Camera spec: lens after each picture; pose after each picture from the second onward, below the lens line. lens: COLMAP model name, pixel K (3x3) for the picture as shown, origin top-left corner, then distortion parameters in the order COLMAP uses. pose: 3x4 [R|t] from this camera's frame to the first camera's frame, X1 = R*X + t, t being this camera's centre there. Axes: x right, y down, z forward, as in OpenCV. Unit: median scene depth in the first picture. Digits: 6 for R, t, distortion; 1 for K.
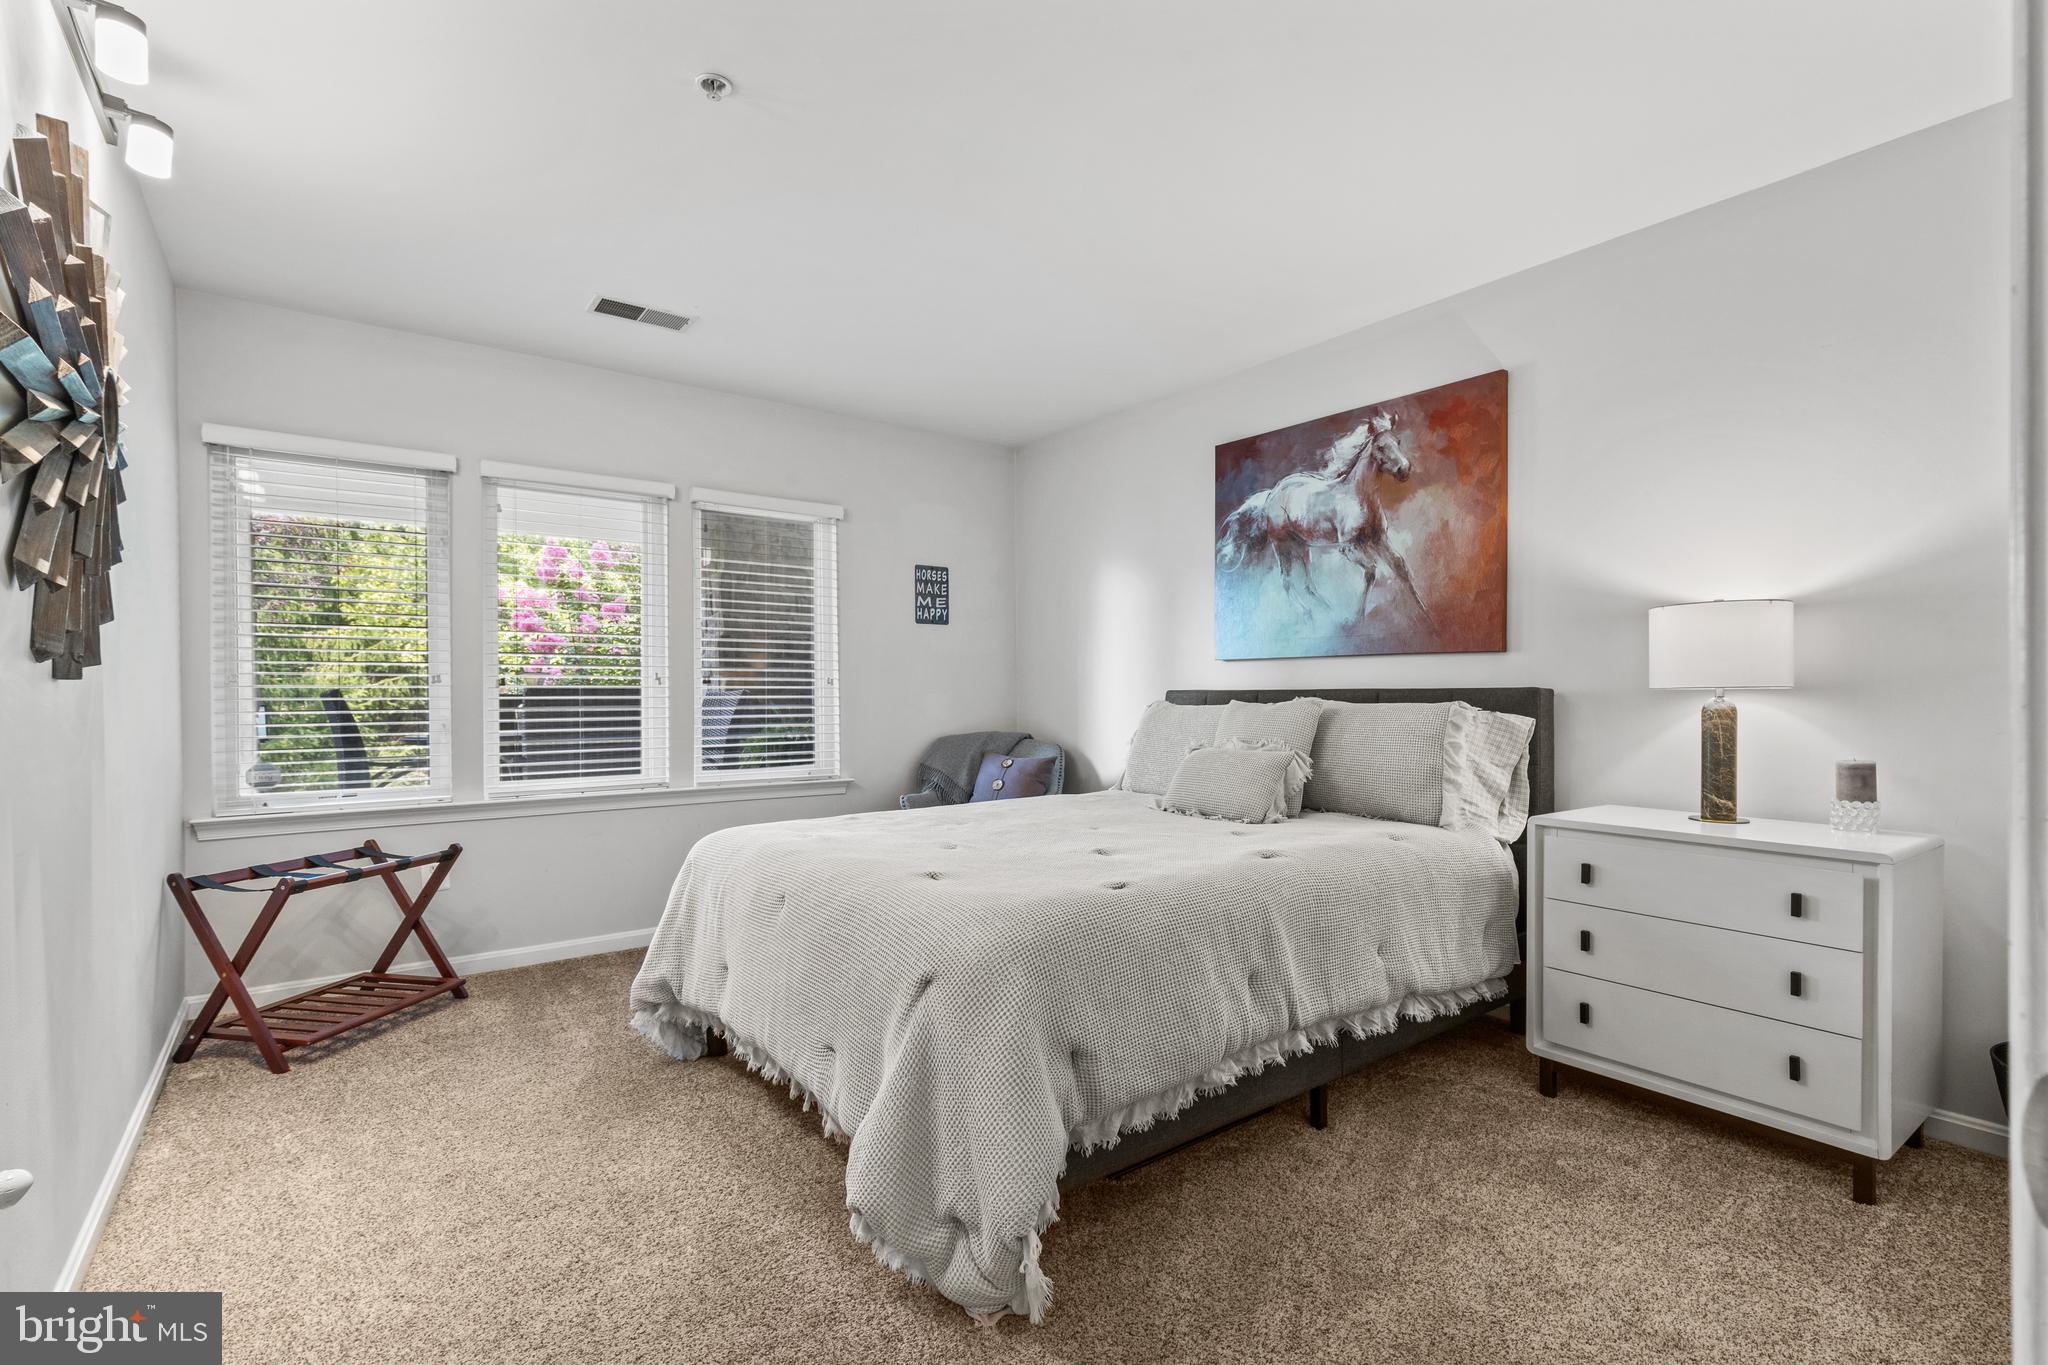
lens RADIAL K [[942.1, 0, 1024.4], [0, 942.1, 694.7], [0, 0, 1]] dist [0.002628, -0.000245]
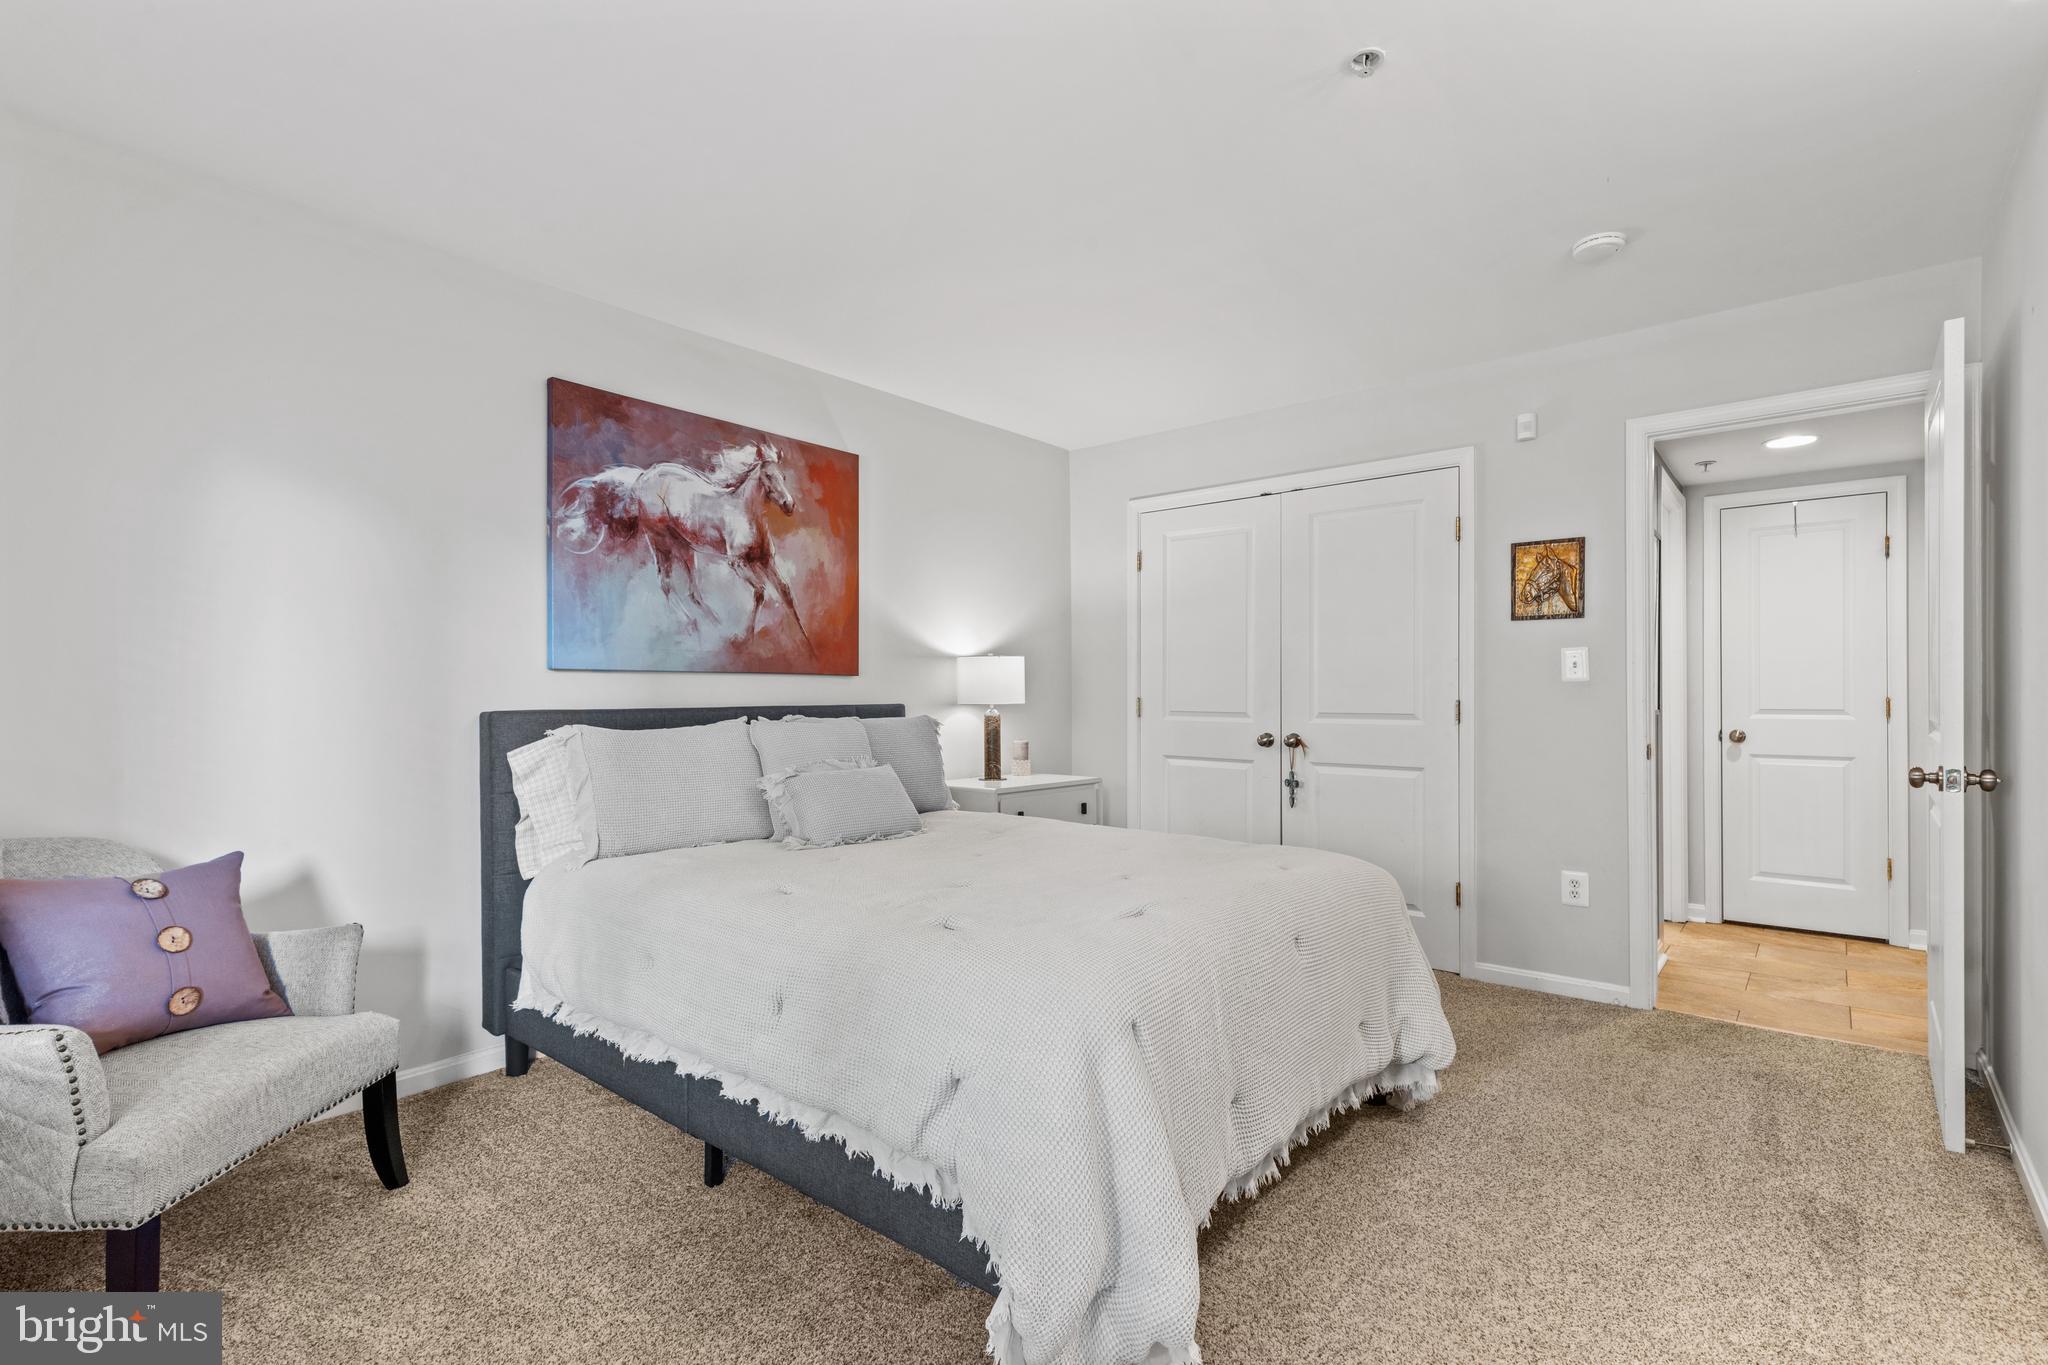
lens RADIAL K [[942.1, 0, 1024.3], [0, 942.1, 680.4], [0, 0, 1]] dist [0.002628, -0.000245]
pose [[-0.215591, -0.003135, 0.976479, -0.693651], [-0.012211, 0.999925, 0.000514, -0.036944], [-0.976407, -0.011813, -0.215613, 0.923418]]
